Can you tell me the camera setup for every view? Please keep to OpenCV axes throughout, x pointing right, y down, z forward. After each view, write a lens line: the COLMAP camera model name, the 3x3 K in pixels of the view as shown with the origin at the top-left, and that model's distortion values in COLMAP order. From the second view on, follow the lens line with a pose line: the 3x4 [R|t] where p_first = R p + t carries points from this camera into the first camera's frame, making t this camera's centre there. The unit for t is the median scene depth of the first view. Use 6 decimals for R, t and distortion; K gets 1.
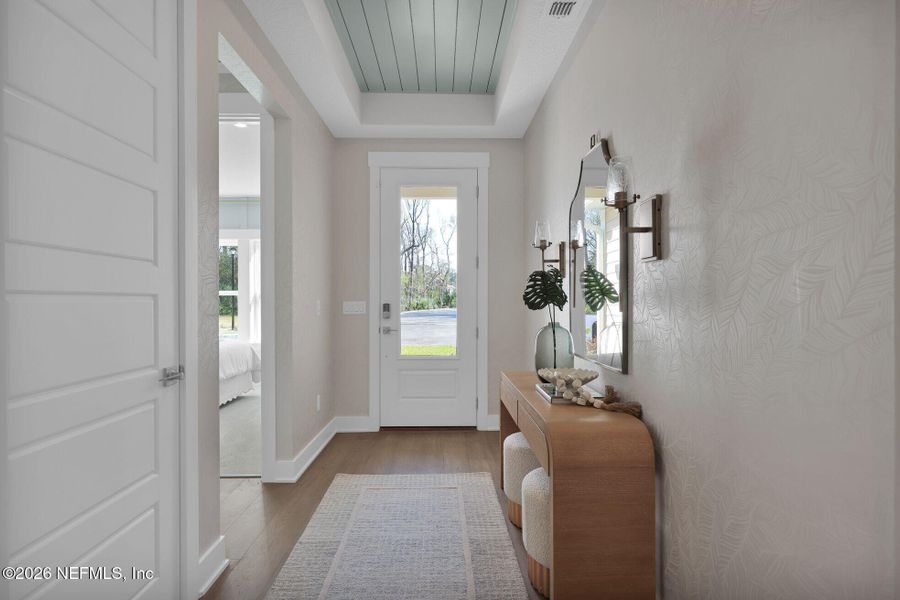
lens RADIAL K [[369.5, 0, 449.0], [0, 369.5, 300.2], [0, 0, 1]] dist [-0.000020, -0.000001]
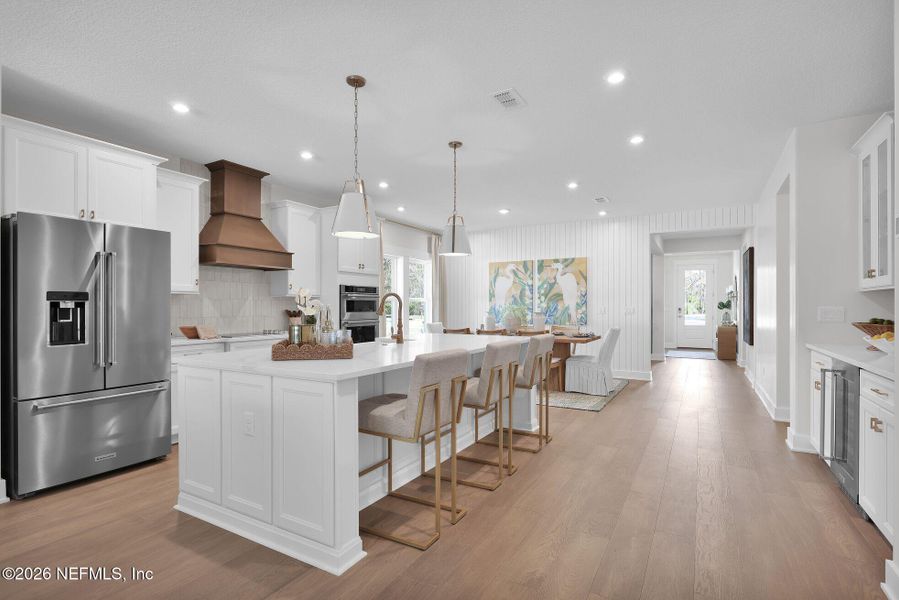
lens RADIAL K [[451.4, 0, 451.7], [0, 451.4, 303.6], [0, 0, 1]] dist [-0.000030, -0.000028]
pose [[0.863045, 0.003746, -0.505112, 0.082283], [-0.004077, 0.999992, 0.000451, -0.020077], [0.505110, 0.001670, 0.863053, -3.063441]]
